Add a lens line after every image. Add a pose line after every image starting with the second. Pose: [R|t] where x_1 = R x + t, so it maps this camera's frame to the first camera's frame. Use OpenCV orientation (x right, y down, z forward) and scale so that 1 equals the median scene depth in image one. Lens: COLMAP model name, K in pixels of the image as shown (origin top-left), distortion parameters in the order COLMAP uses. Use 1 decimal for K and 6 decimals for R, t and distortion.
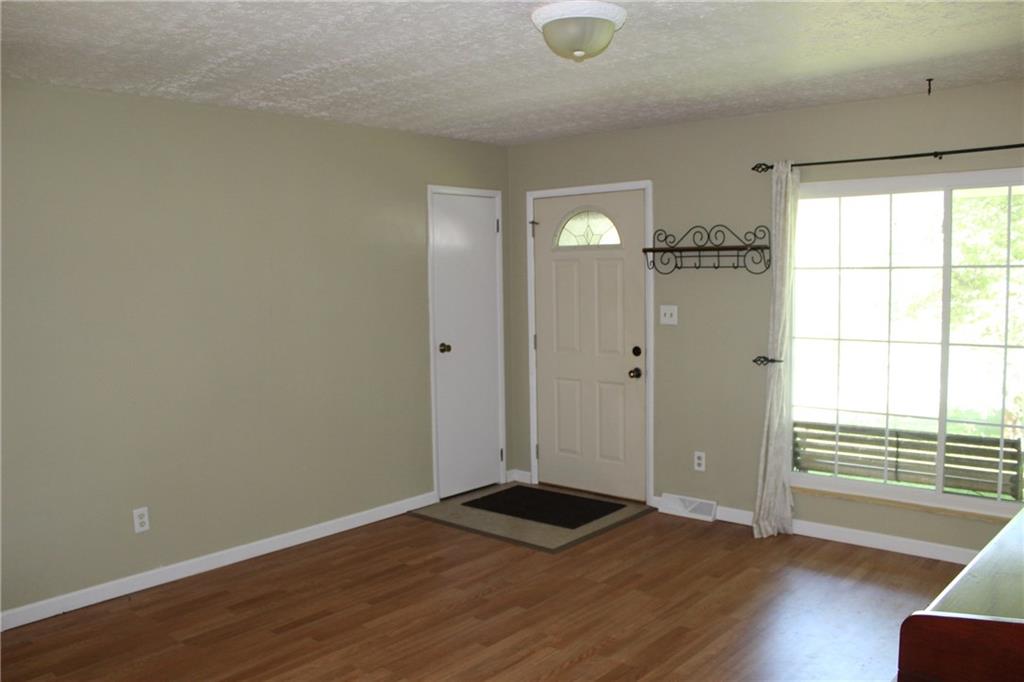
lens RADIAL K [[840.4, 0, 510.7], [0, 840.4, 356.0], [0, 0, 1]] dist [-0.168412, 0.143952]
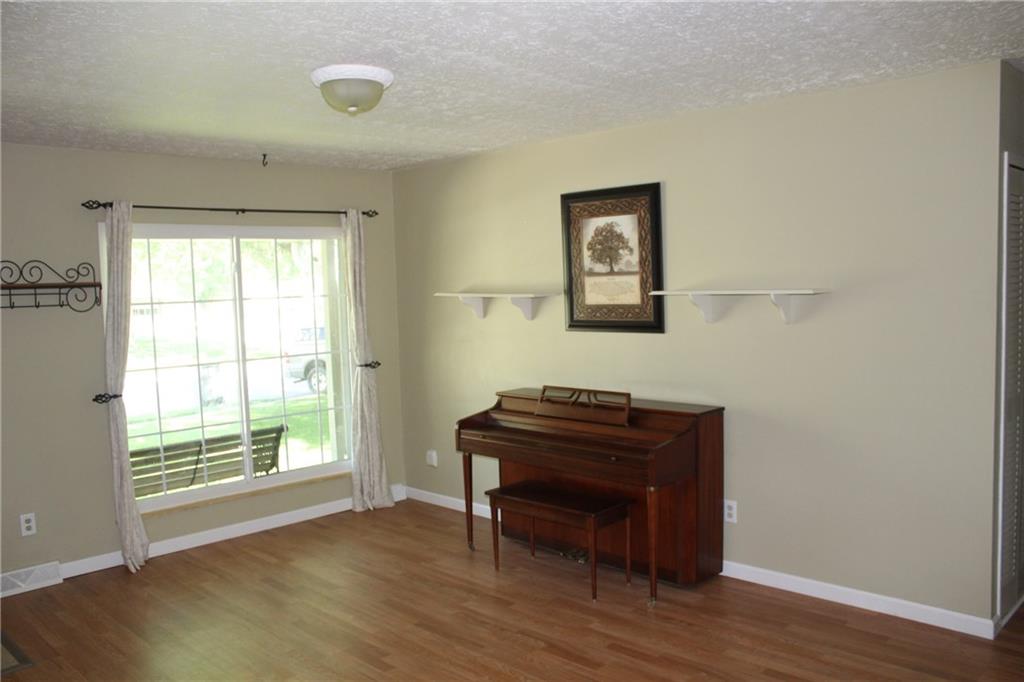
lens RADIAL K [[840.4, 0, 510.7], [0, 840.4, 356.0], [0, 0, 1]] dist [-0.168412, 0.143952]
pose [[0.054000, -0.068732, 0.996173, -0.636805], [0.125954, 0.990129, 0.061487, -0.042863], [-0.990565, 0.122152, 0.062124, 0.448457]]
